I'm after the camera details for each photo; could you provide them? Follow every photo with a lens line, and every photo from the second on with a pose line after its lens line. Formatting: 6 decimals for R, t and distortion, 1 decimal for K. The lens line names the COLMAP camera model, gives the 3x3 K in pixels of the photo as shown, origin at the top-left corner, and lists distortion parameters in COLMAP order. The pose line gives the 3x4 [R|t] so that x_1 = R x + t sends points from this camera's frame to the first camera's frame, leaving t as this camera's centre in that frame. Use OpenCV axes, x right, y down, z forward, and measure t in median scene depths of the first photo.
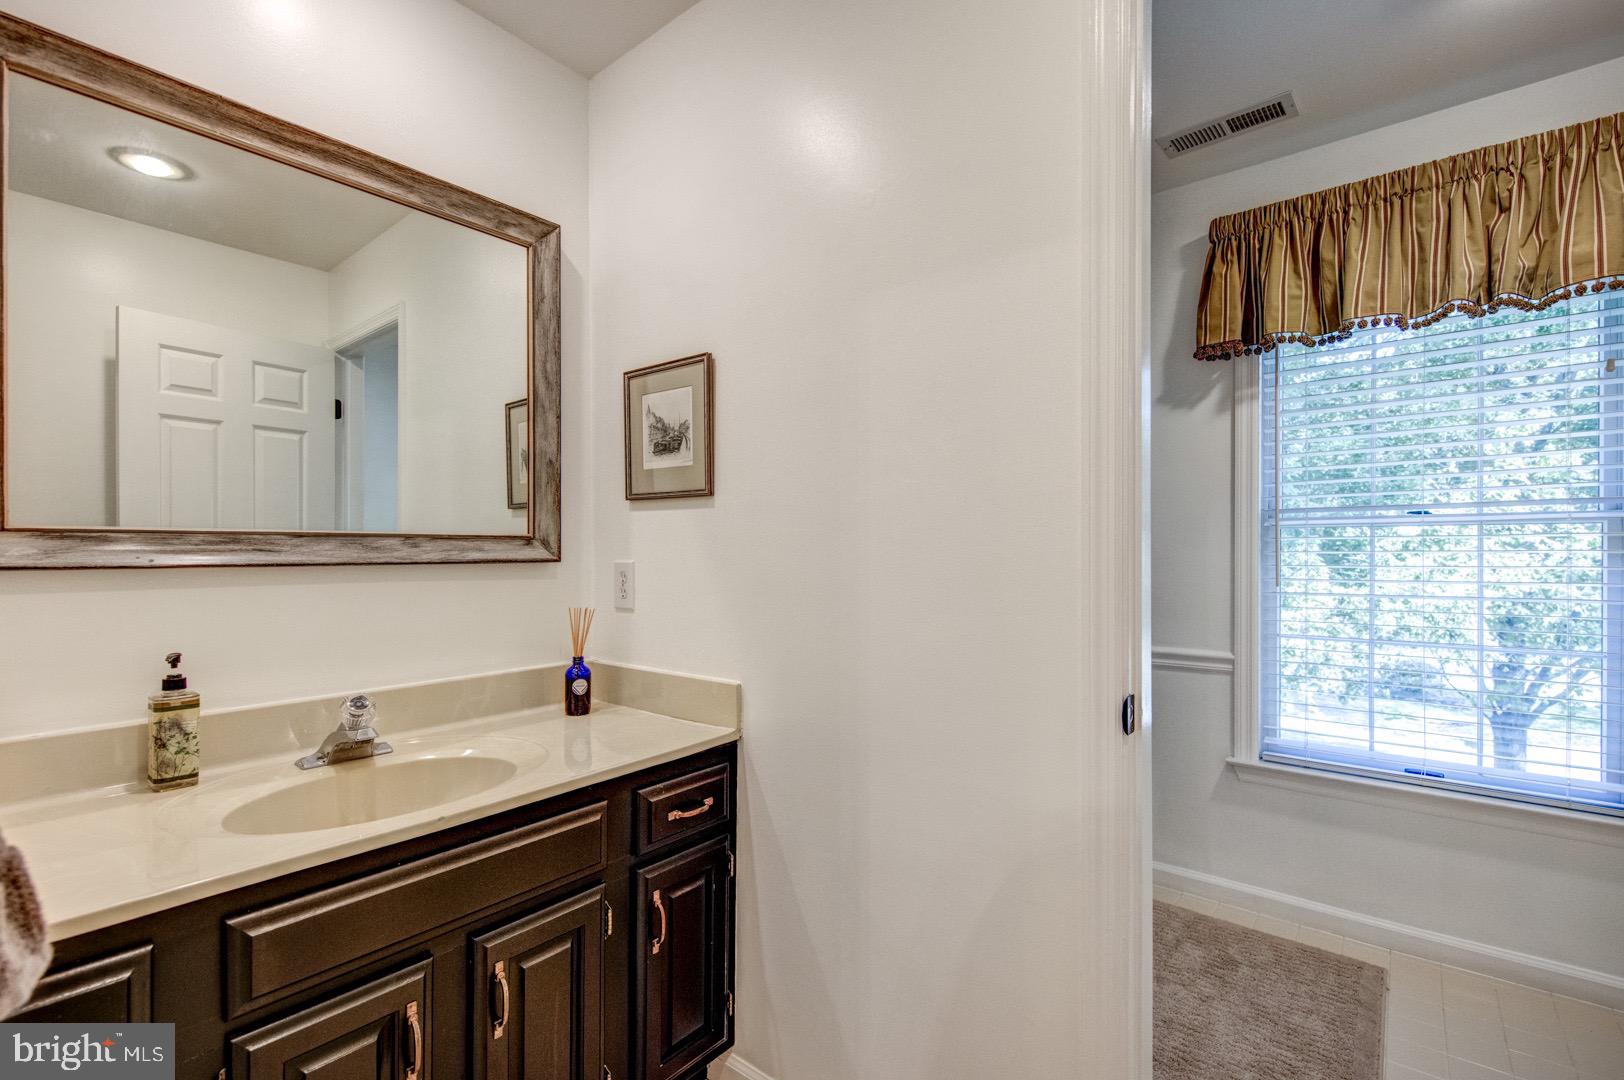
lens RADIAL K [[722.2, 0, 804.4], [0, 722.2, 545.3], [0, 0, 1]] dist [-0.003808, -0.001804]
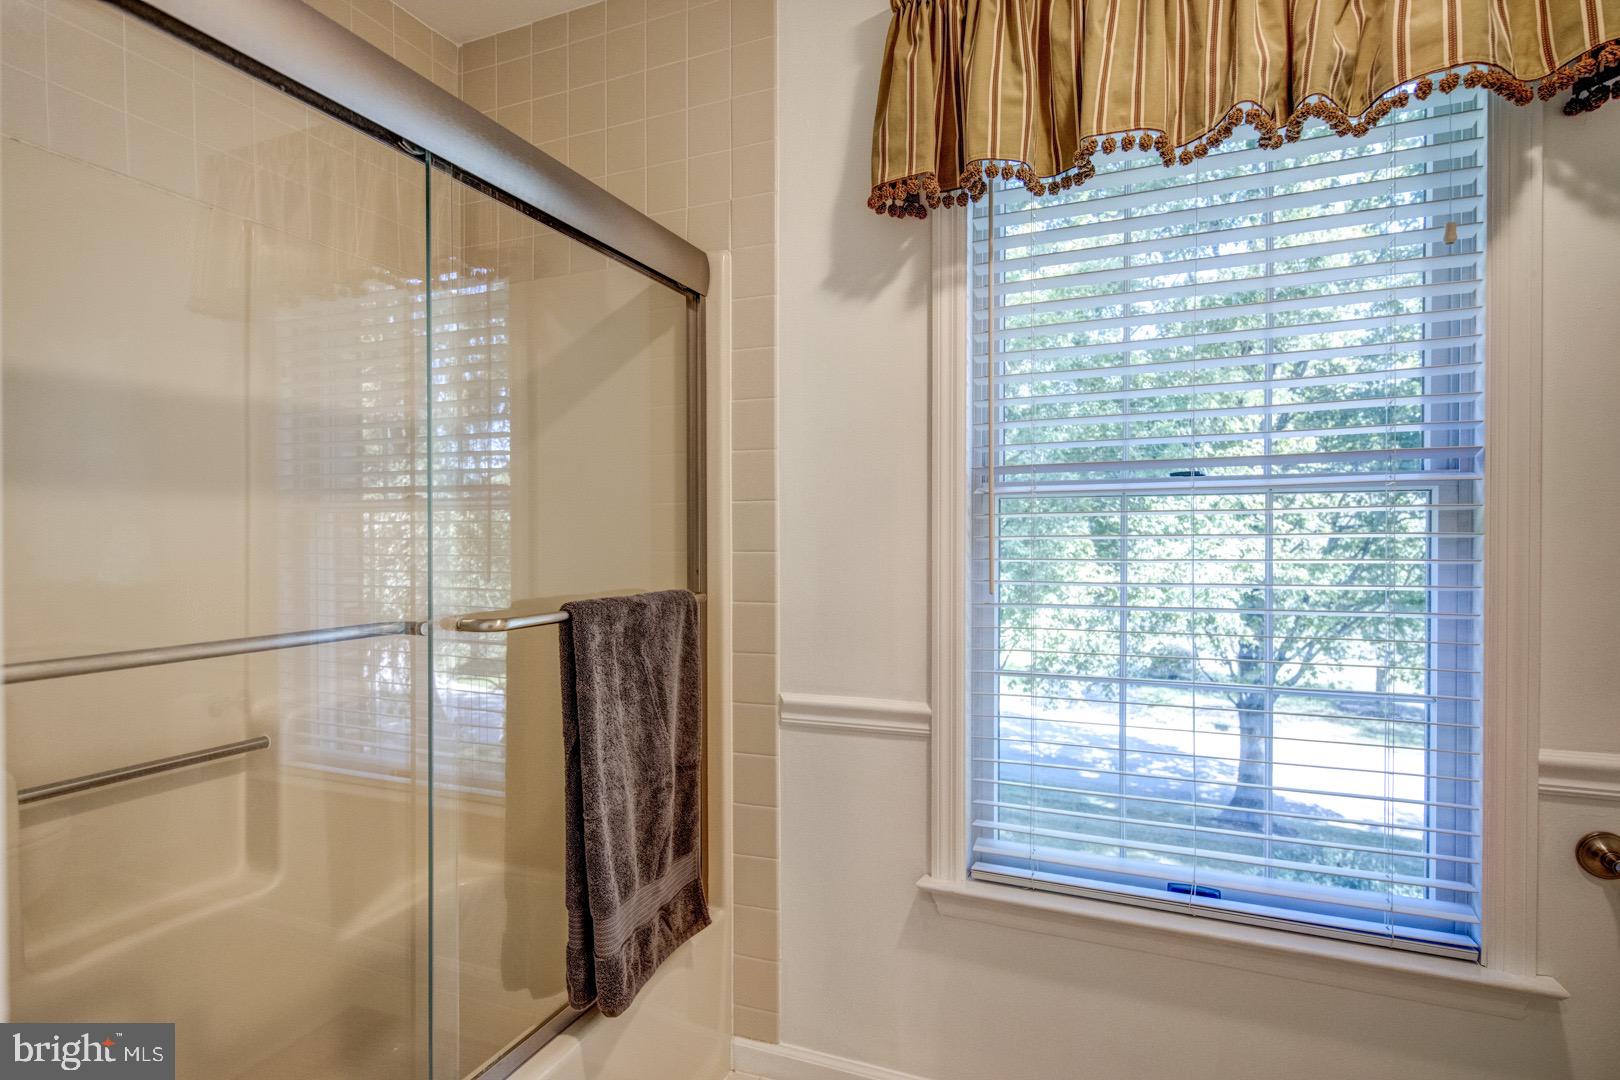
lens RADIAL K [[850.5, 0, 812.7], [0, 850.5, 536.8], [0, 0, 1]] dist [-0.001109, 0.001813]
pose [[0.955097, -0.002536, 0.296282, 0.321738], [0.000392, 0.999973, 0.007297, 0.003827], [-0.296293, -0.006853, 0.955073, 0.387325]]
